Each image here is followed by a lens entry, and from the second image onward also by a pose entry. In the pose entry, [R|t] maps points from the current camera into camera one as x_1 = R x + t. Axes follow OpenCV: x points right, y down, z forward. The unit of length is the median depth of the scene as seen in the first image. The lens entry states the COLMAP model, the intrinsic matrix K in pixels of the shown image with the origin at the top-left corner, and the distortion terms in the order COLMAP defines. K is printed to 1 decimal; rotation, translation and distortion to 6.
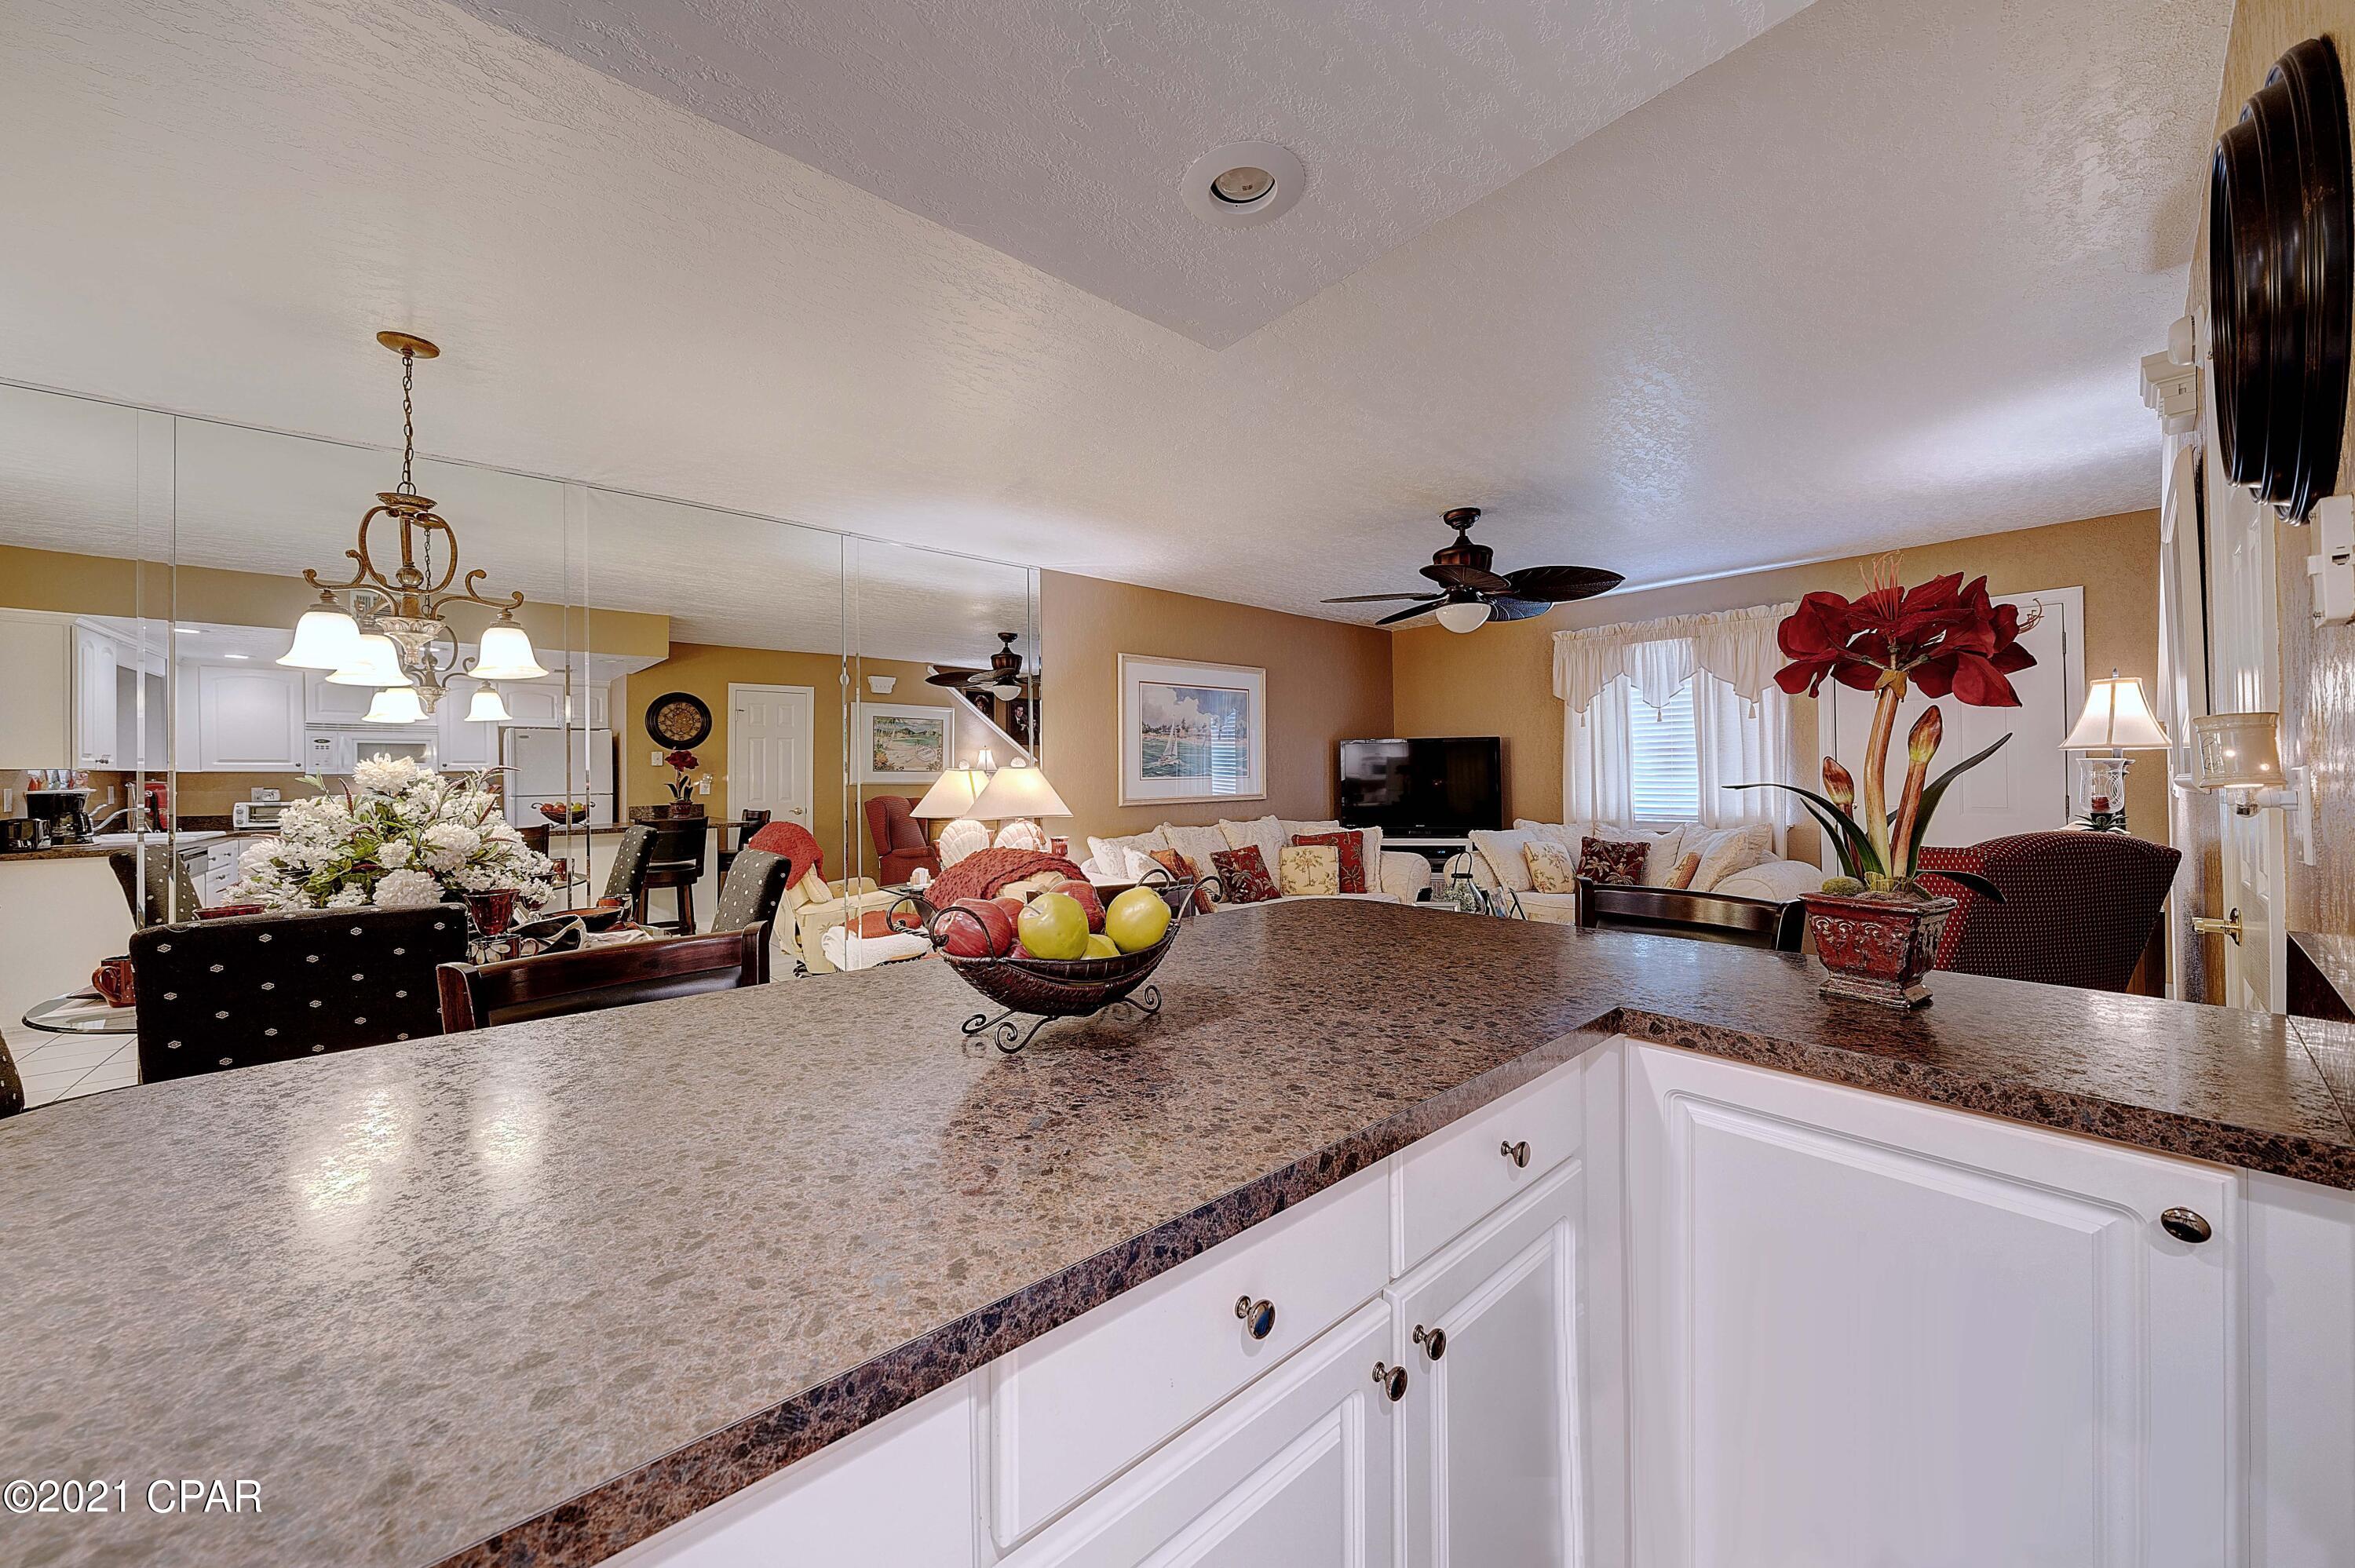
lens RADIAL K [[809.3, 0, 1154.5], [0, 809.3, 769.8], [0, 0, 1]] dist [-0.018636, -0.000052]
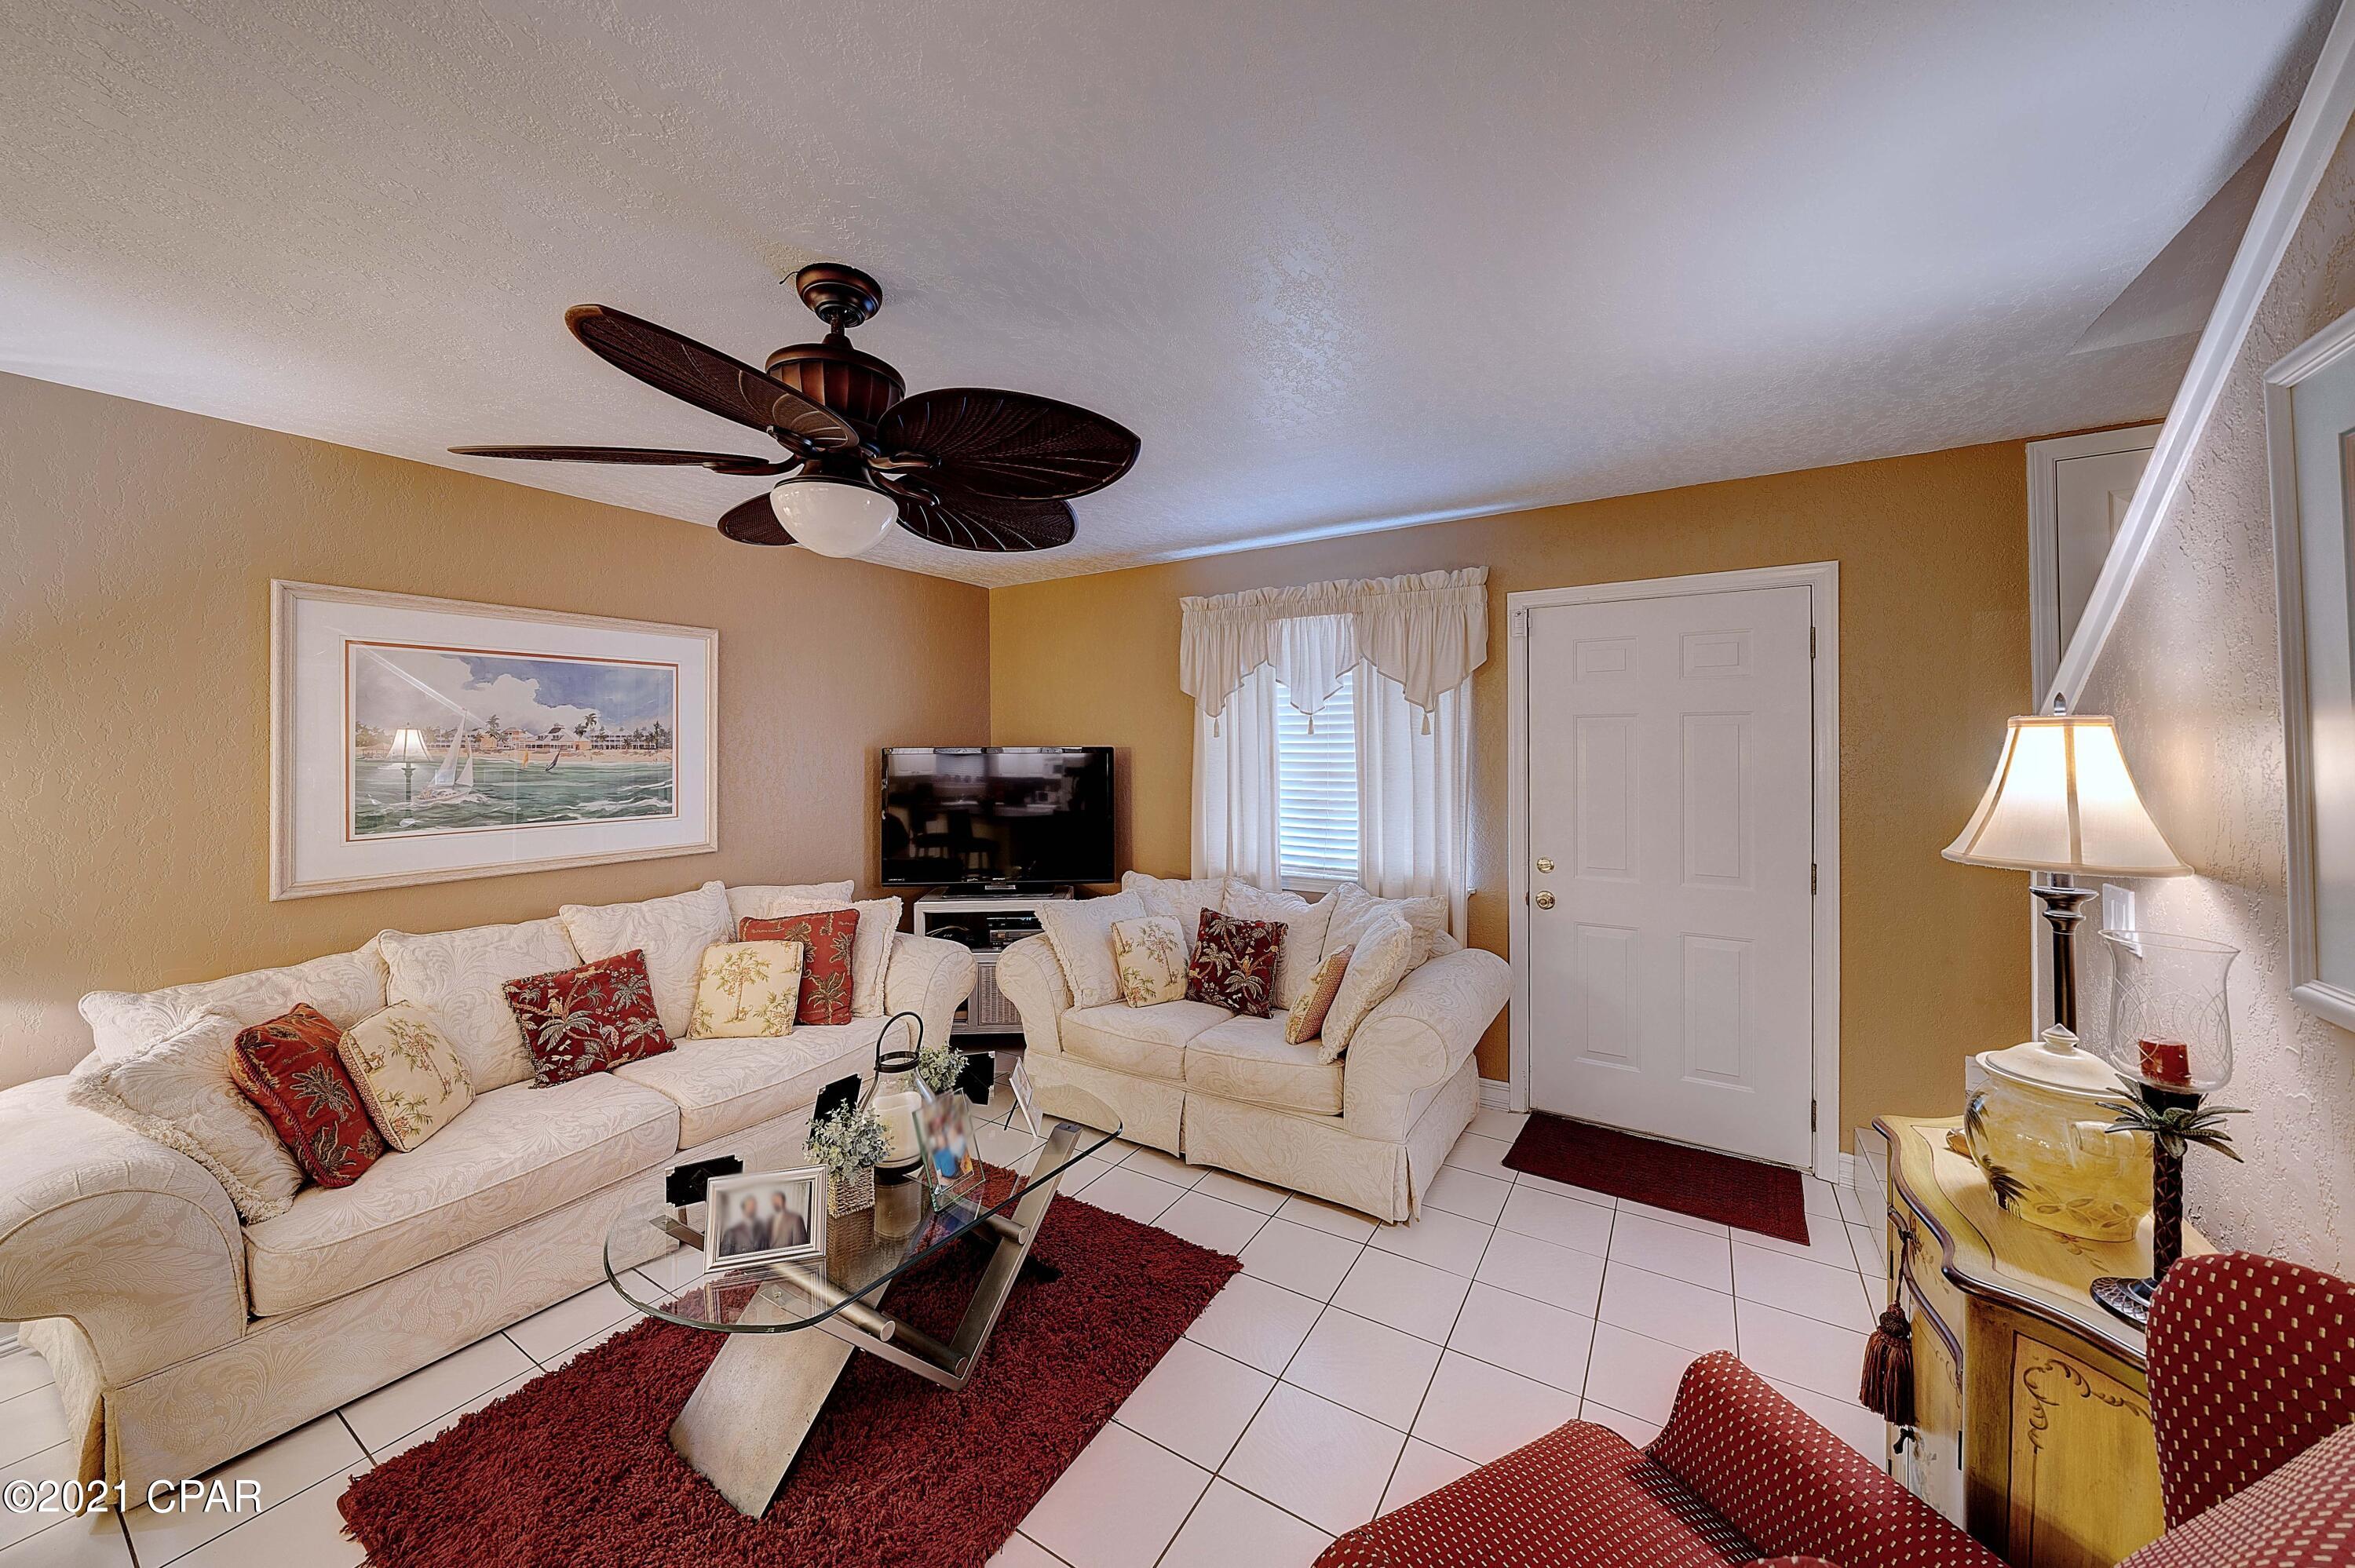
lens RADIAL K [[833.0, 0, 1160.5], [0, 833.0, 747.3], [0, 0, 1]] dist [-0.000730, -0.000045]
pose [[0.954925, 0.009671, 0.296689, 0.299501], [-0.009589, 0.999953, -0.001731, -0.047290], [-0.296691, -0.001192, 0.954973, 0.364328]]
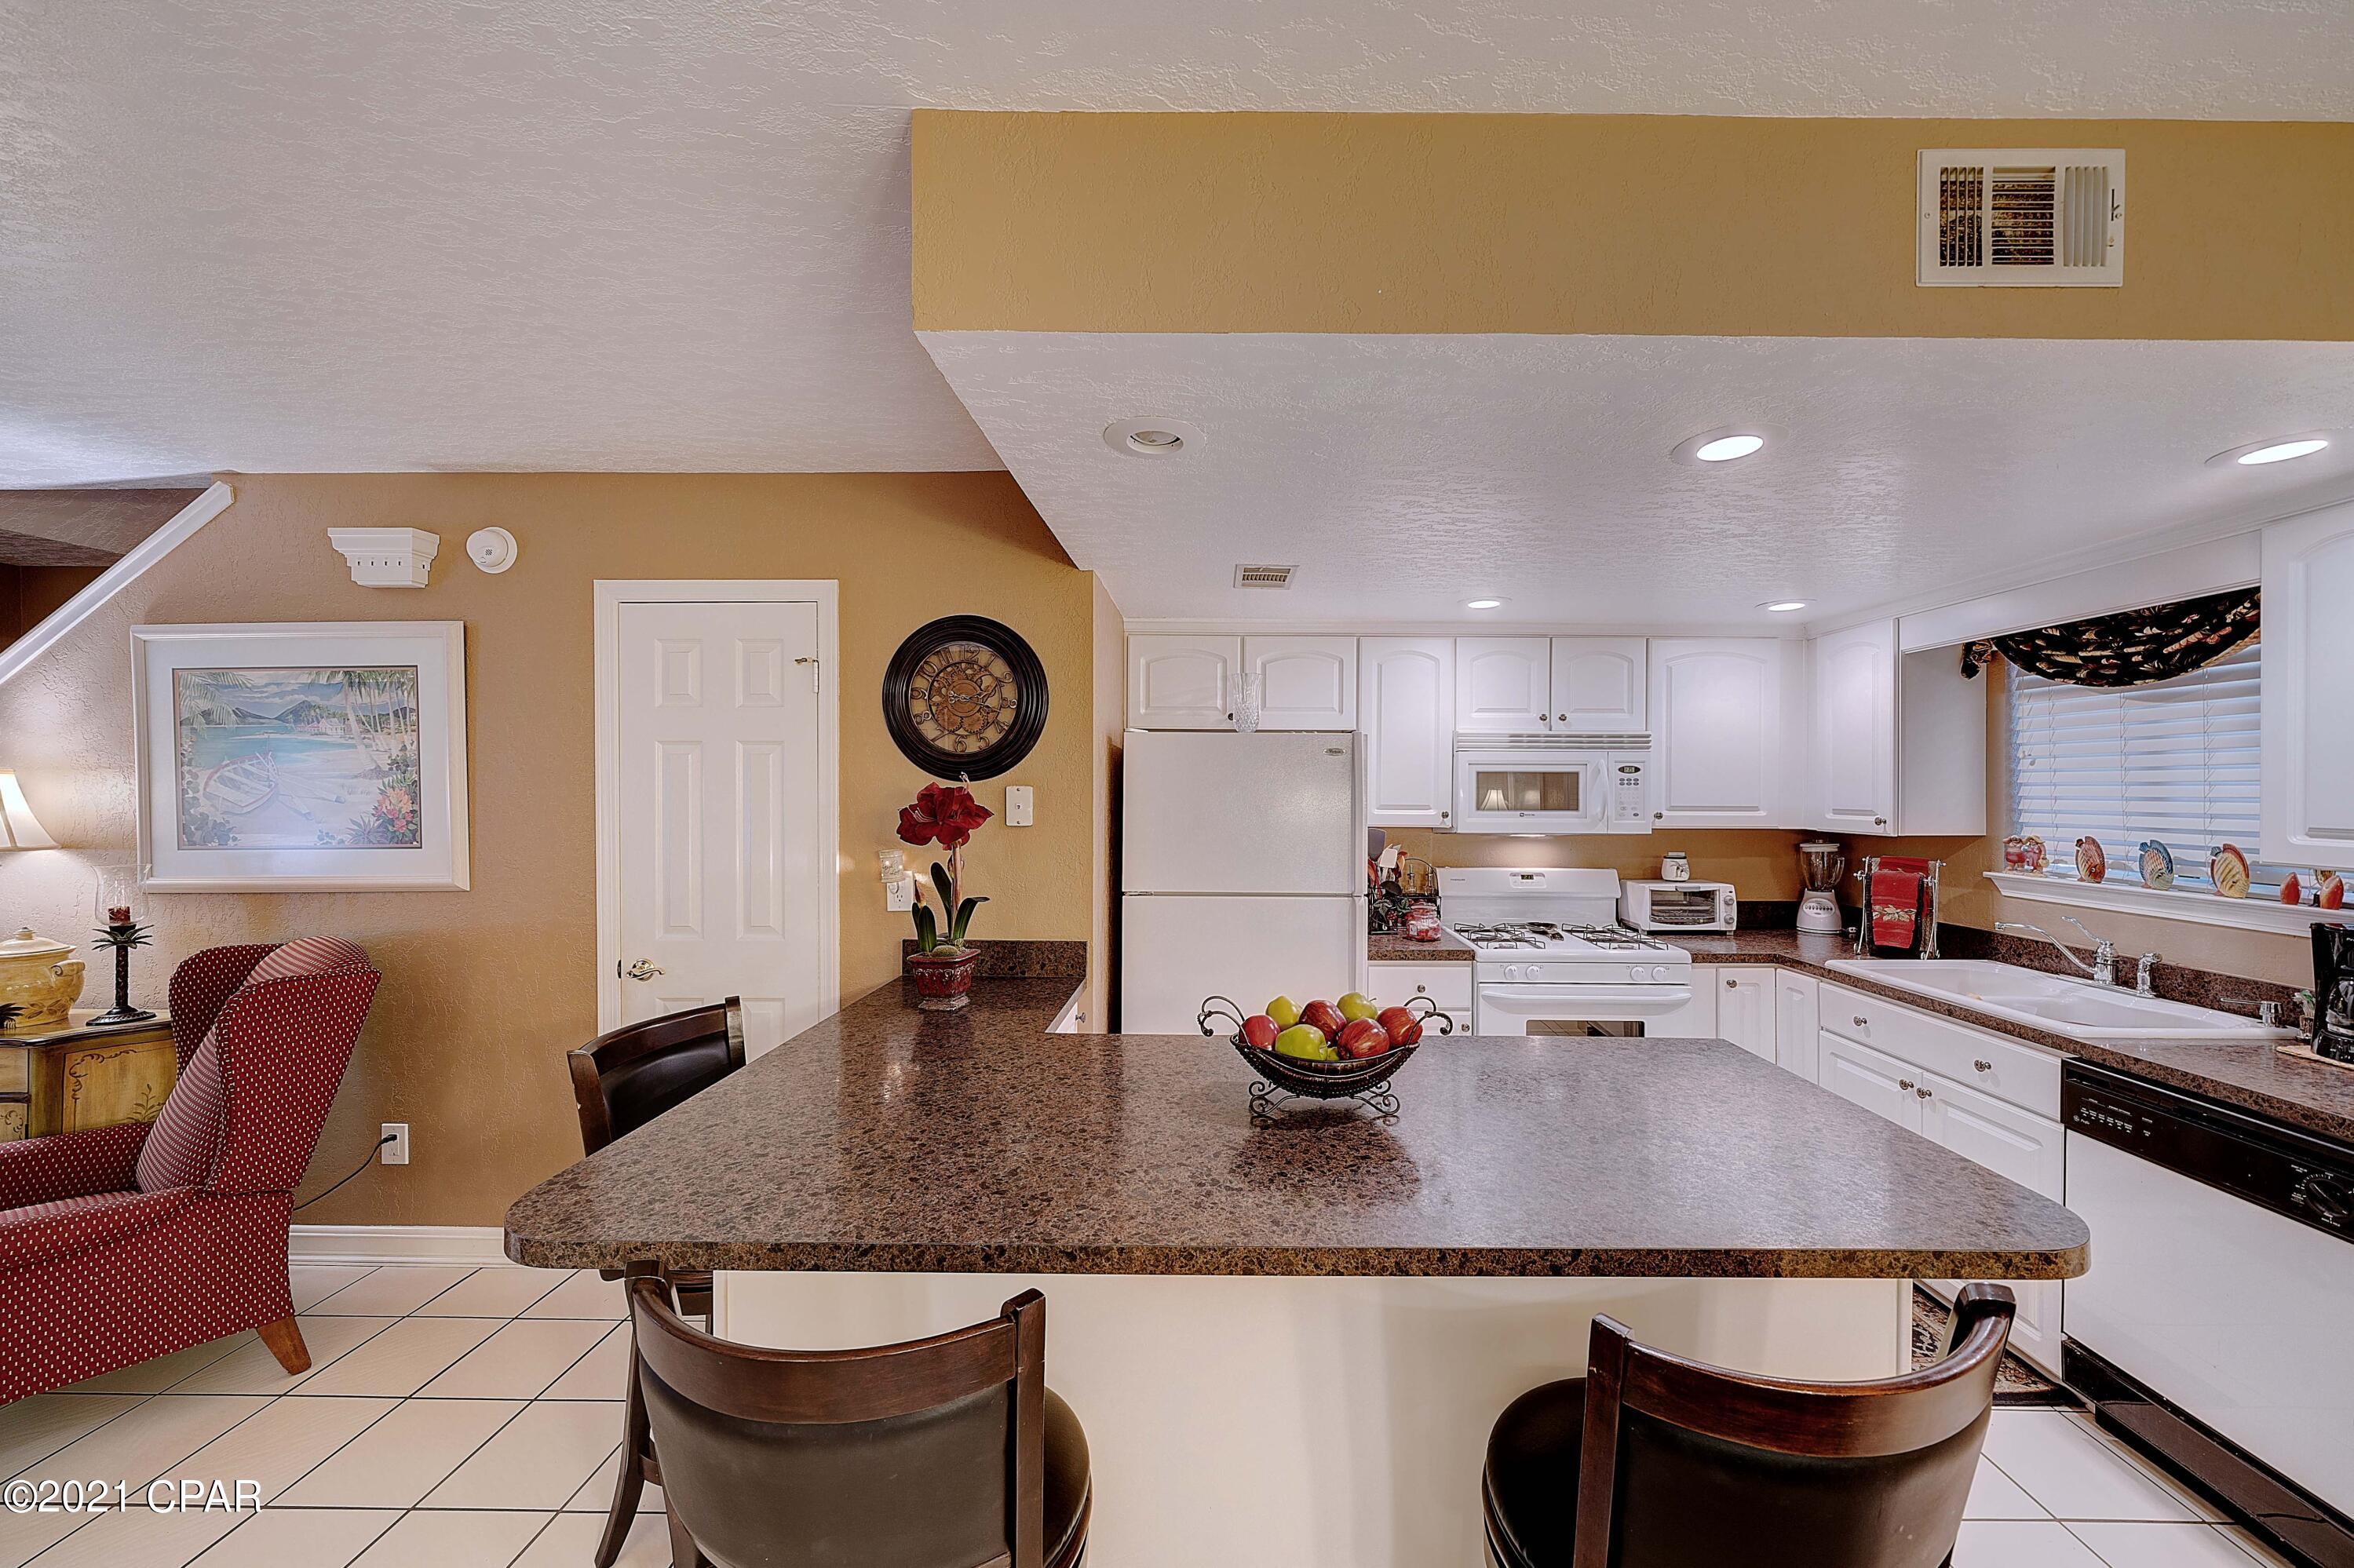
lens RADIAL K [[838.7, 0, 1219.3], [0, 838.7, 789.9], [0, 0, 1]] dist [-0.004223, -0.000147]
pose [[-0.760340, 0.007598, 0.649480, -0.184496], [0.003255, 0.999964, -0.007887, -0.041509], [-0.649517, -0.003883, -0.760337, 0.433055]]
